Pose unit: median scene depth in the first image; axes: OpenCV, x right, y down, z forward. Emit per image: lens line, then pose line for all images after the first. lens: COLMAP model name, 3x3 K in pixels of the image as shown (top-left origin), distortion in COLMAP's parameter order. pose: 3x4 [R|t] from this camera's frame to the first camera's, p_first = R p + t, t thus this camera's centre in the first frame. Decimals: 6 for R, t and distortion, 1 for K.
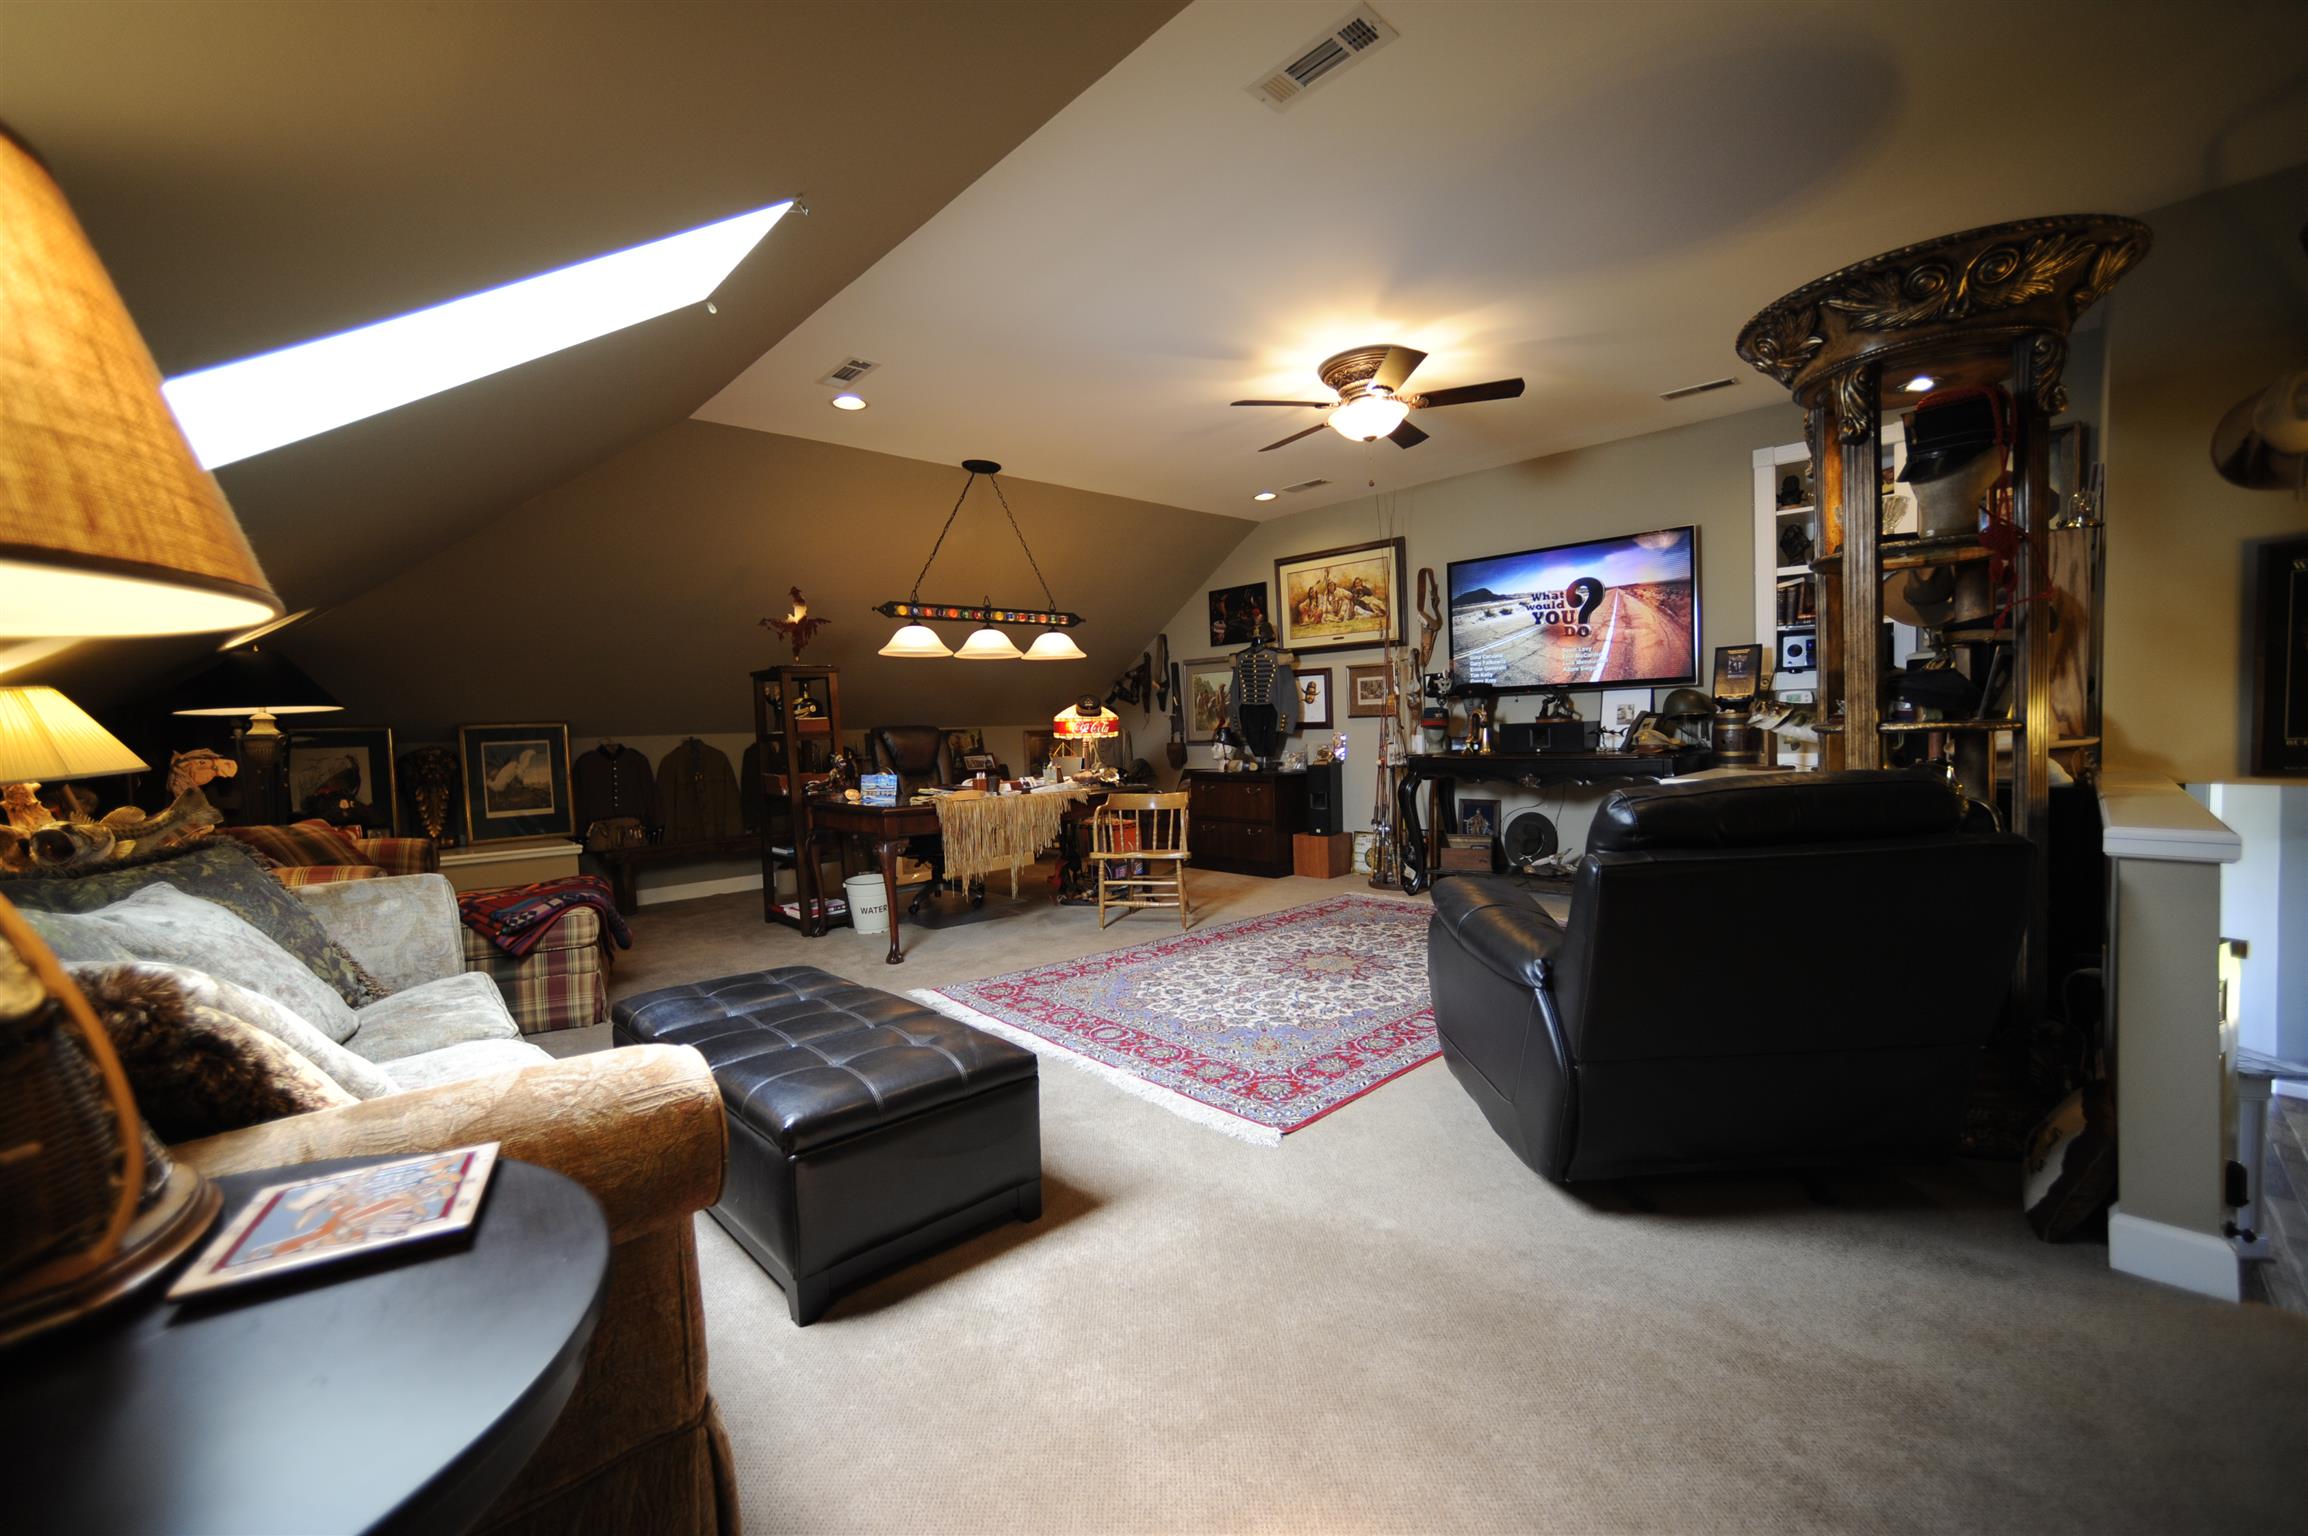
lens RADIAL K [[915.1, 0, 1154.0], [0, 915.1, 768.0], [0, 0, 1]] dist [-0.027730, 0.000065]
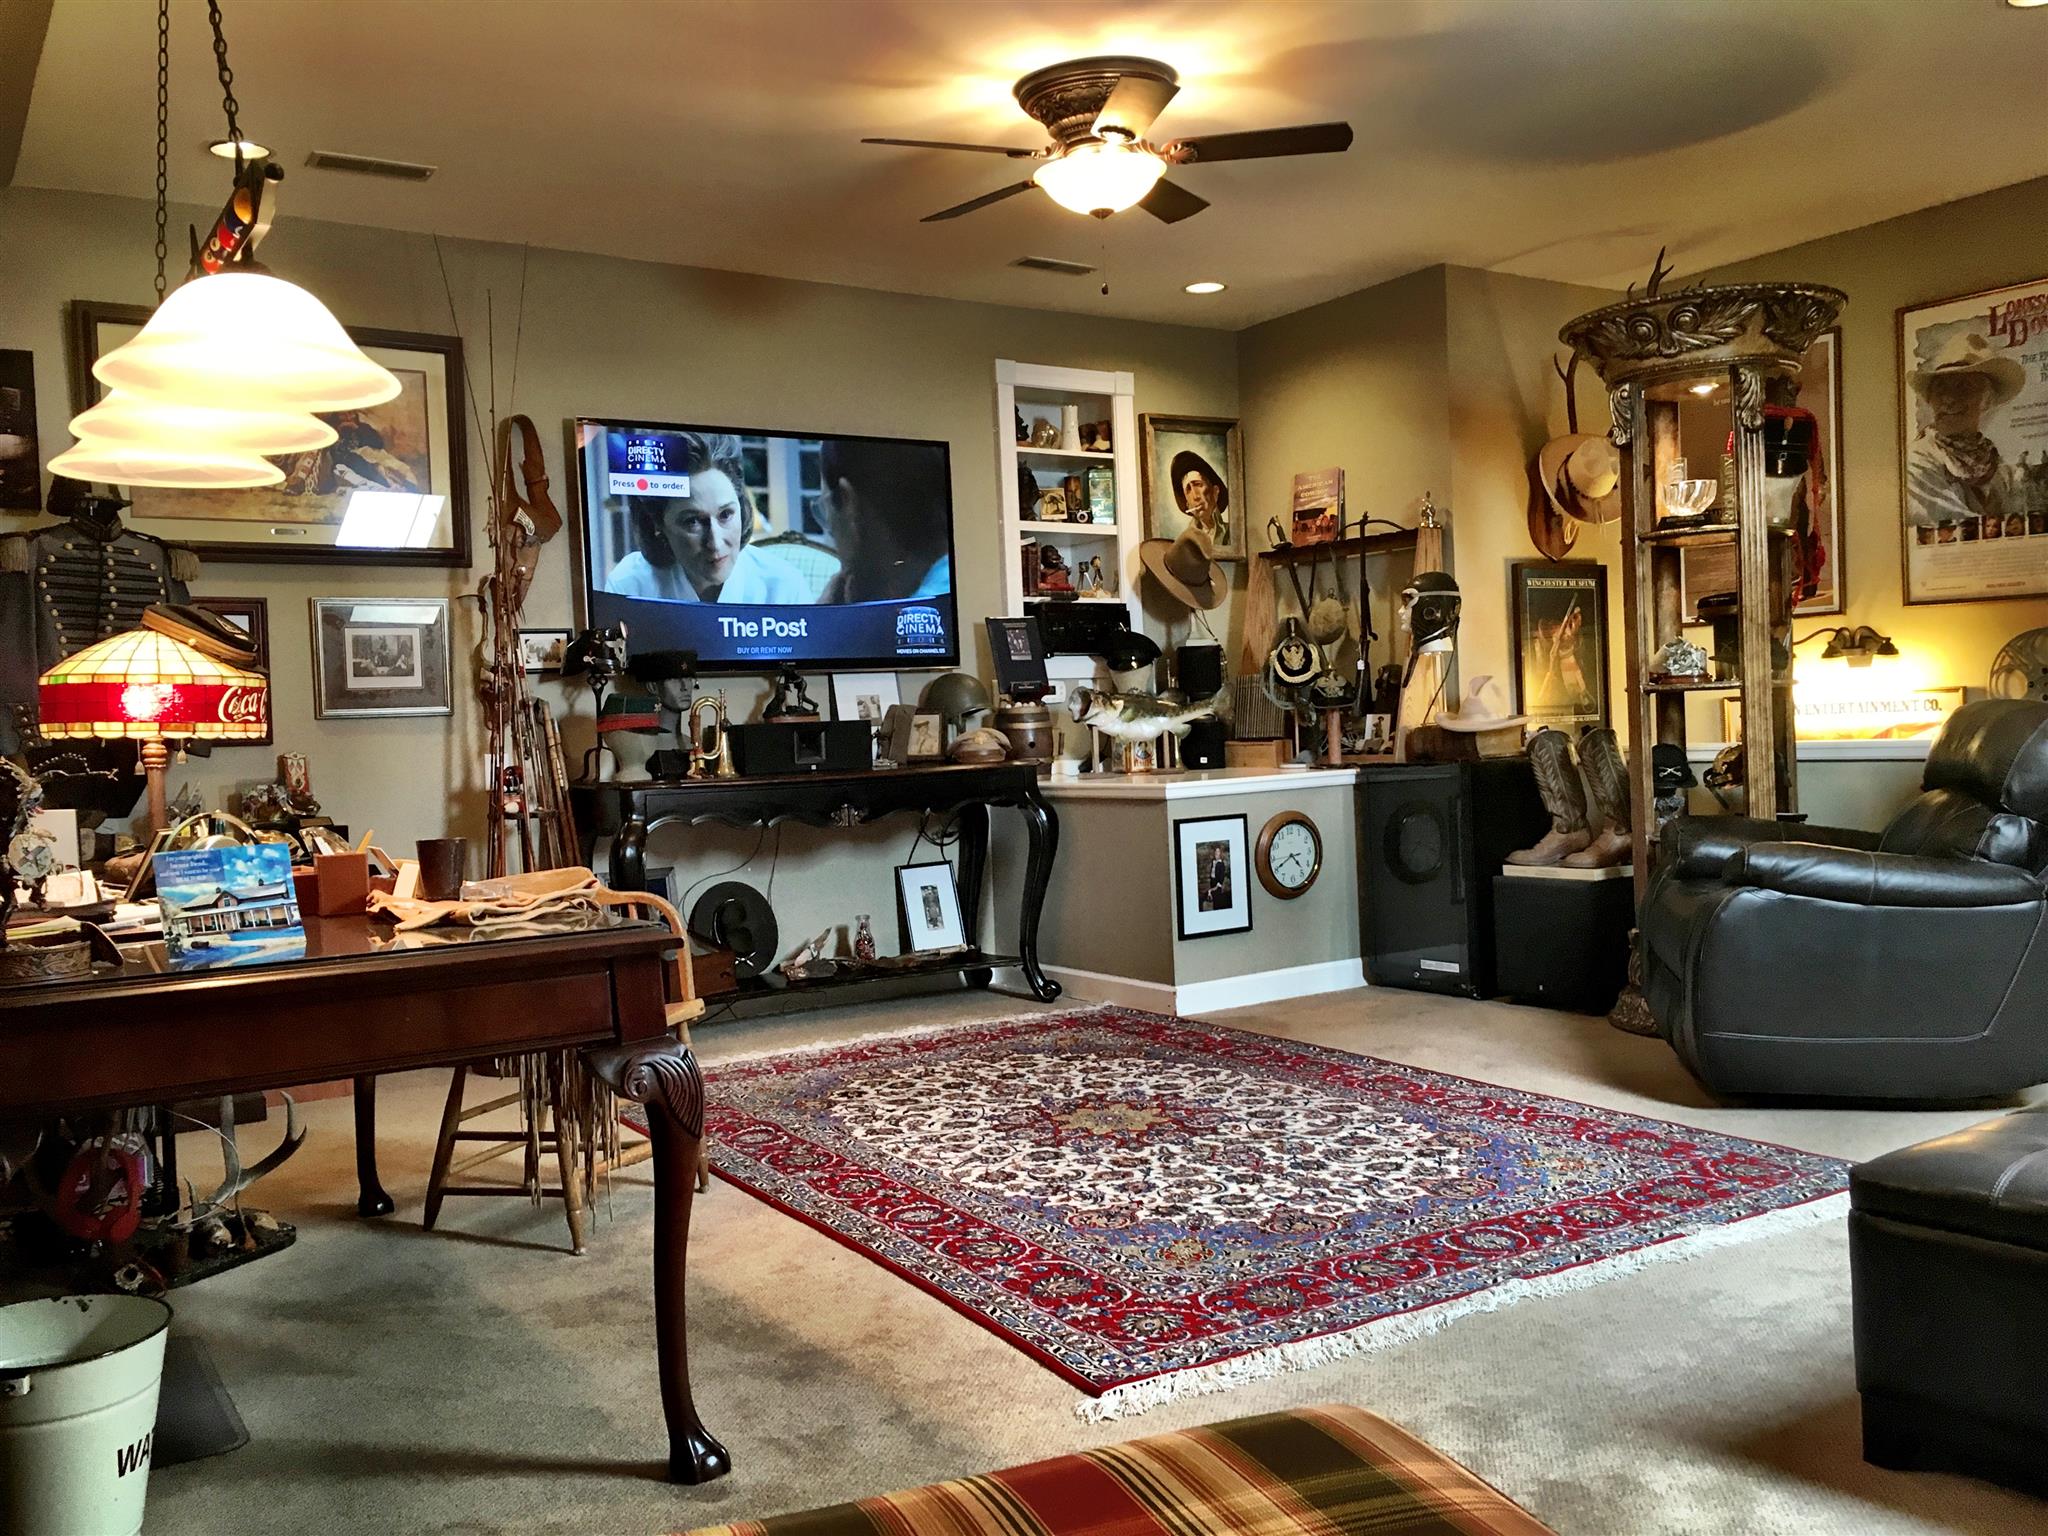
lens RADIAL K [[1742.9, 0, 1024.0], [0, 1742.9, 768.0], [0, 0, 1]] dist [0.053944, 0.007780]
pose [[0.183954, 0.000421, 0.982935, -0.897804], [0.081010, 0.996591, -0.015588, 0.013253], [-0.979591, 0.082495, 0.183293, 0.871903]]
